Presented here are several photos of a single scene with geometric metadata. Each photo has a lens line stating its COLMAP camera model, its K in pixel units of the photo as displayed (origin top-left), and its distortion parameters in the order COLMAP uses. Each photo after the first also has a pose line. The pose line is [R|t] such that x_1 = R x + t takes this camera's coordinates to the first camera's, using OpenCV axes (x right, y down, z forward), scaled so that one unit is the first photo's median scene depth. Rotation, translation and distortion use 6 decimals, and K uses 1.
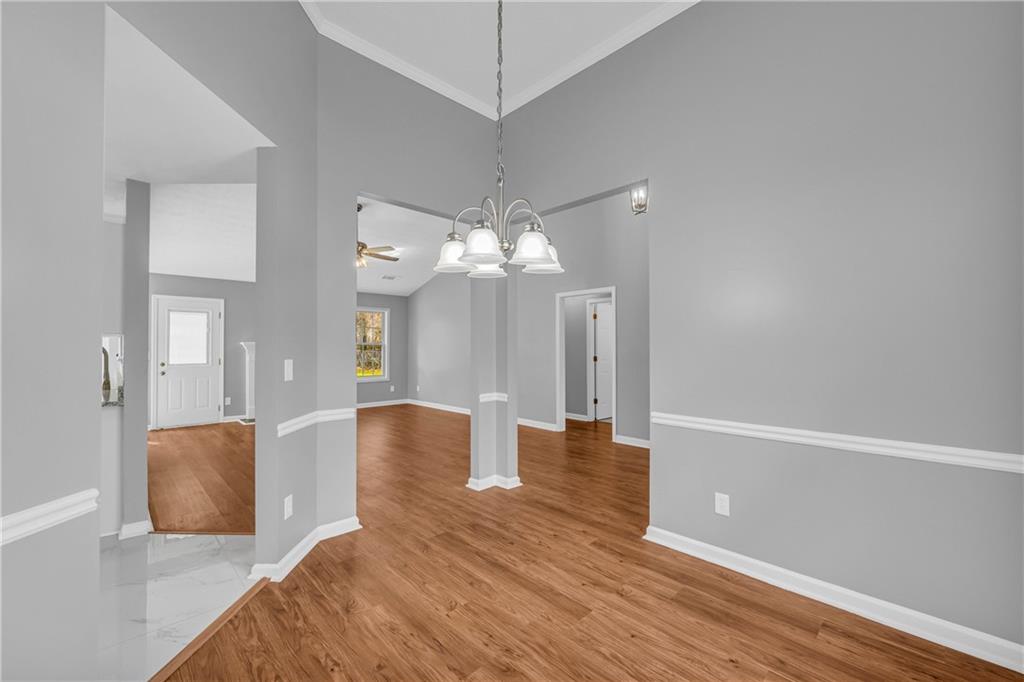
lens RADIAL K [[415.8, 0, 512.6], [0, 415.8, 336.3], [0, 0, 1]] dist [-0.000125, -0.003781]
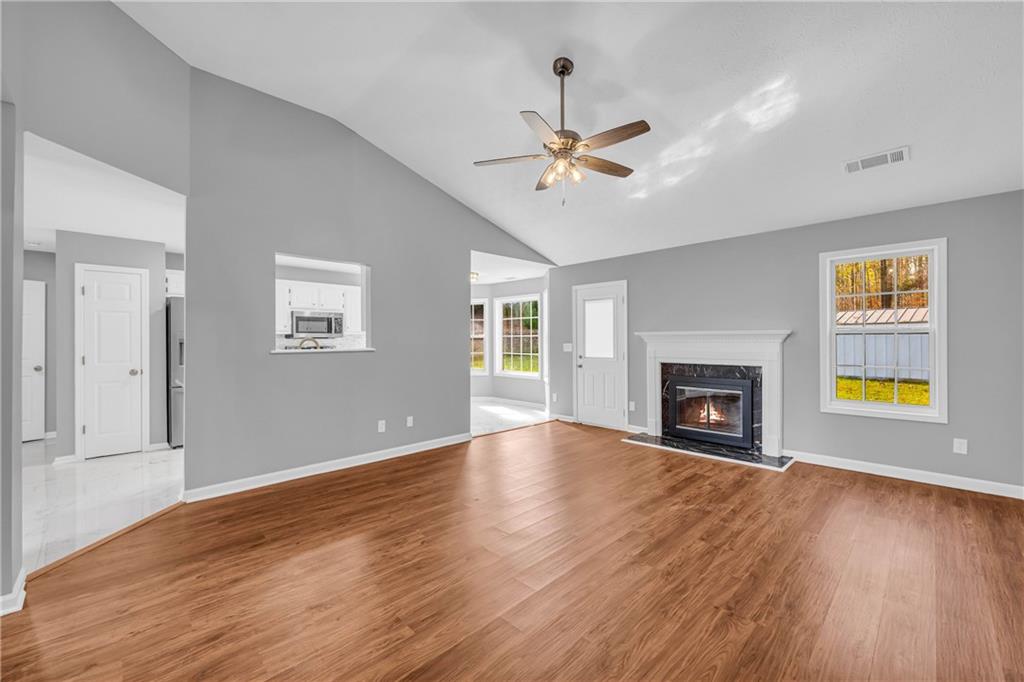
lens RADIAL K [[415.8, 0, 512.6], [0, 415.8, 336.3], [0, 0, 1]] dist [-0.000125, -0.003781]
pose [[-0.001253, -0.005615, -0.999983, 0.118297], [0.033057, 0.999437, -0.005653, 0.018508], [0.999453, -0.033064, -0.001066, 0.781224]]
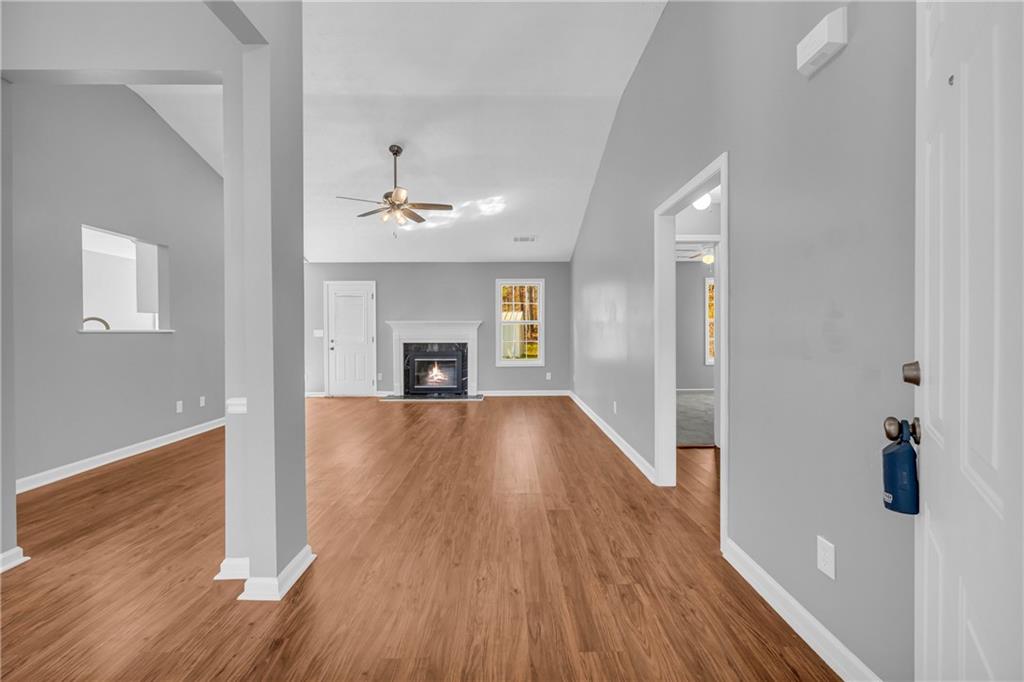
lens RADIAL K [[415.8, 0, 512.6], [0, 415.8, 336.3], [0, 0, 1]] dist [-0.000125, -0.003781]
pose [[0.720462, 0.007544, -0.693453, 0.300627], [0.019672, 0.999316, 0.031309, 0.026137], [0.693215, -0.036198, 0.719821, 0.475565]]
